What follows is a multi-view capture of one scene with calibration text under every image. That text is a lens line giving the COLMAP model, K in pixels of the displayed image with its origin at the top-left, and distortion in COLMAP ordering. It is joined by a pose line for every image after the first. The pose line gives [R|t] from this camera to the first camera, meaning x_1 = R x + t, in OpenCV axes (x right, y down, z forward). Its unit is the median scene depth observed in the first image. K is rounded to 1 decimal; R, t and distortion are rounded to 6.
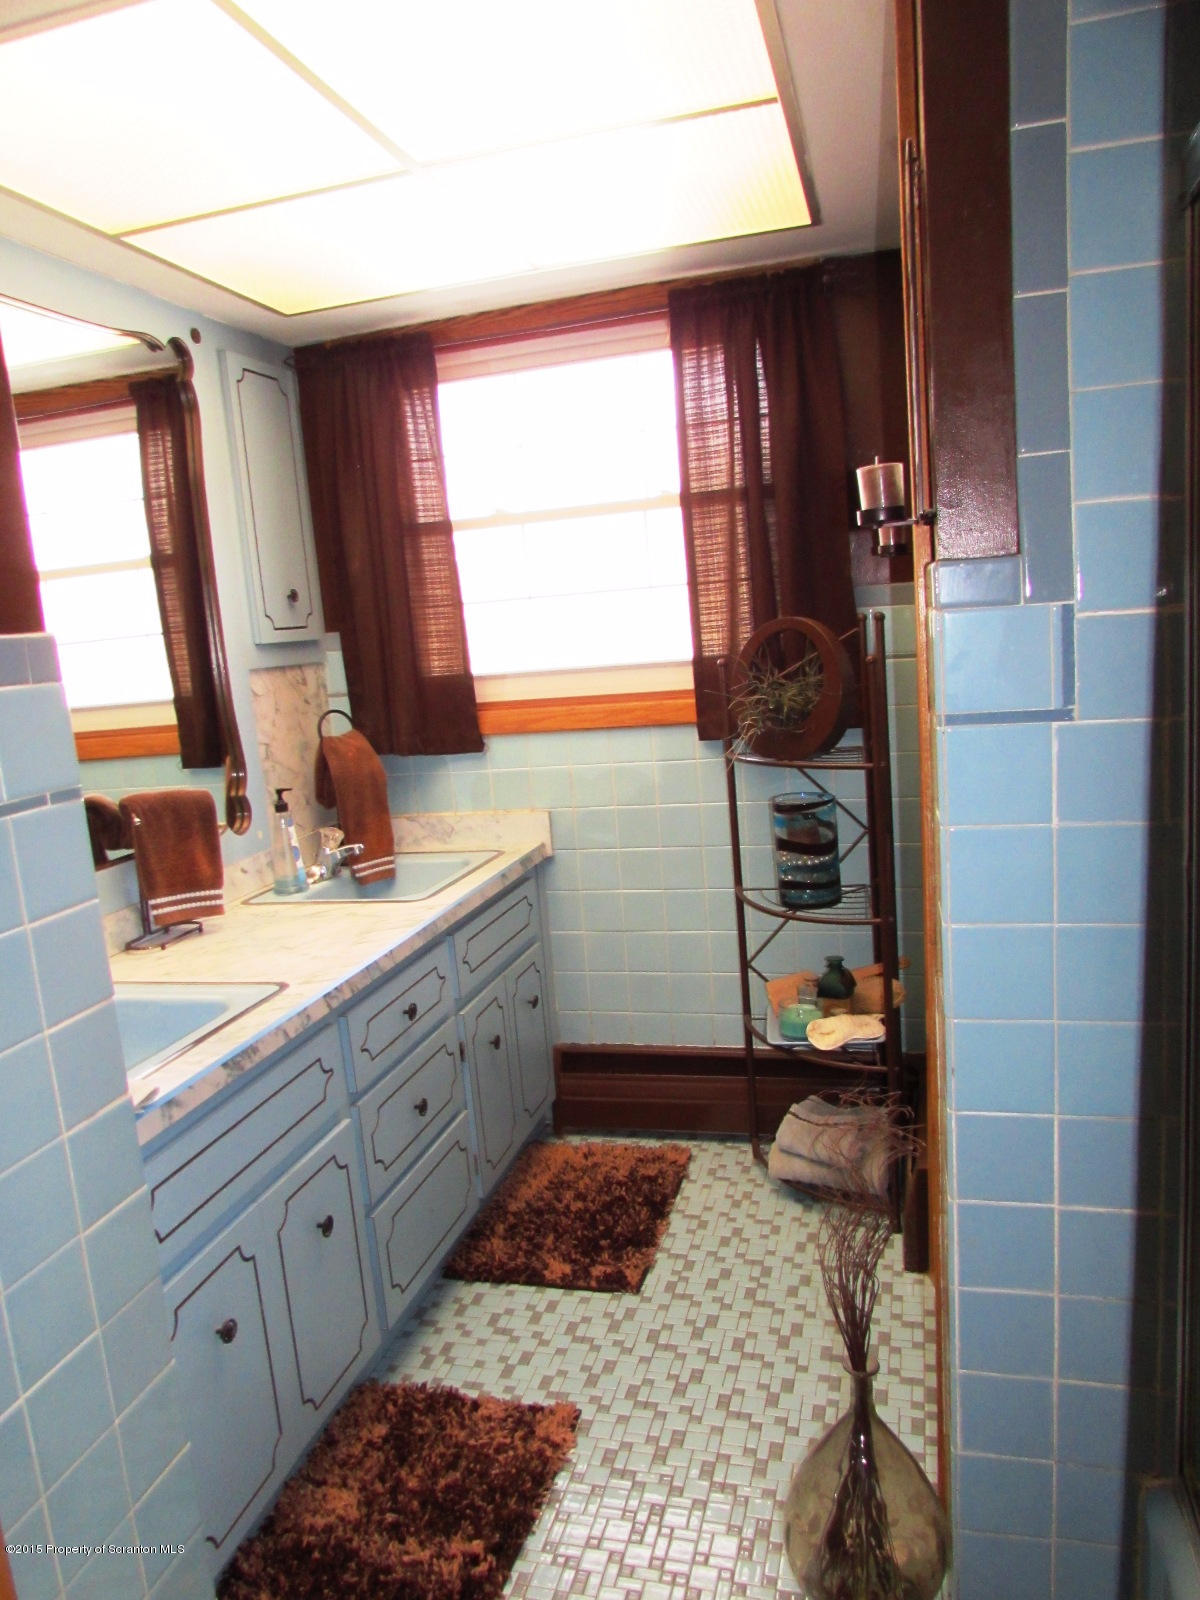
lens RADIAL K [[1120.6, 0, 600.7], [0, 1120.6, 804.0], [0, 0, 1]] dist [-0.004707, 0.003905]
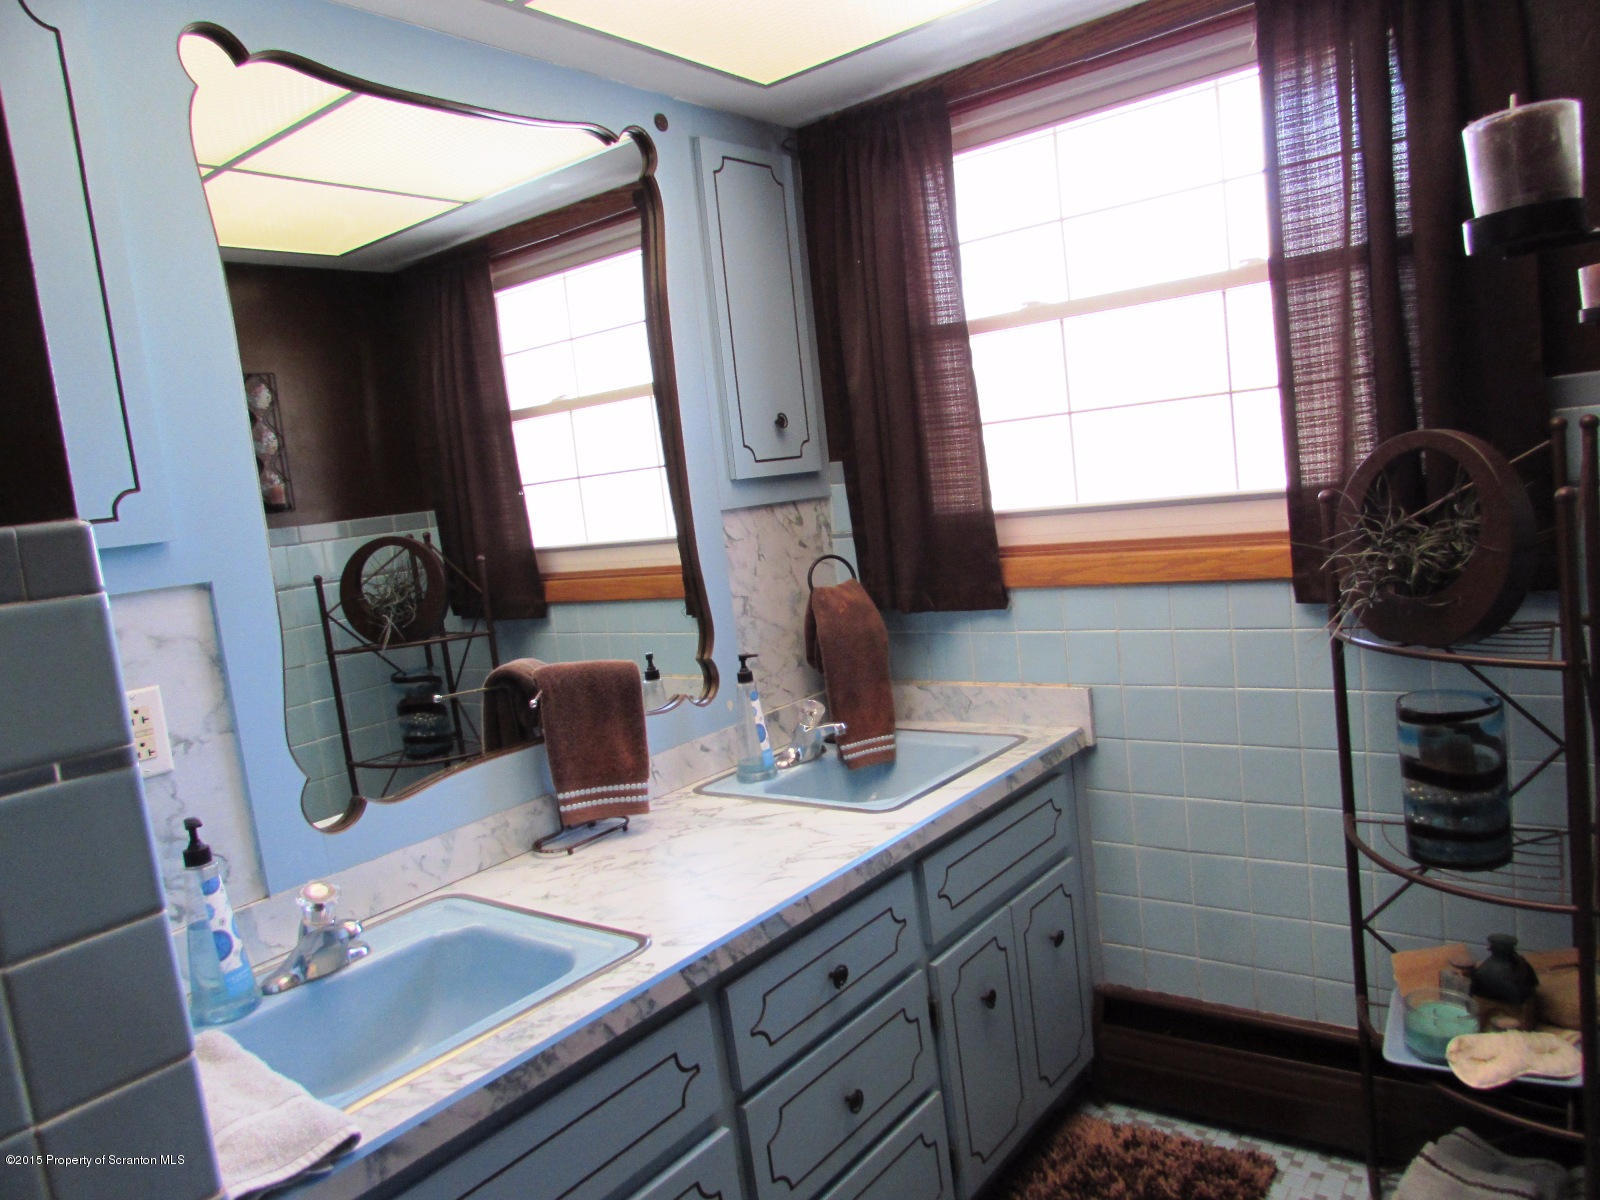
lens RADIAL K [[1120.6, 0, 849.4], [0, 1120.6, 601.0], [0, 0, 1]] dist [-0.004707, 0.003905]
pose [[0.935038, 0.021954, -0.353868, 0.077135], [-0.025453, 0.999662, -0.005236, -0.048771], [0.353634, 0.013902, 0.935281, 0.238111]]
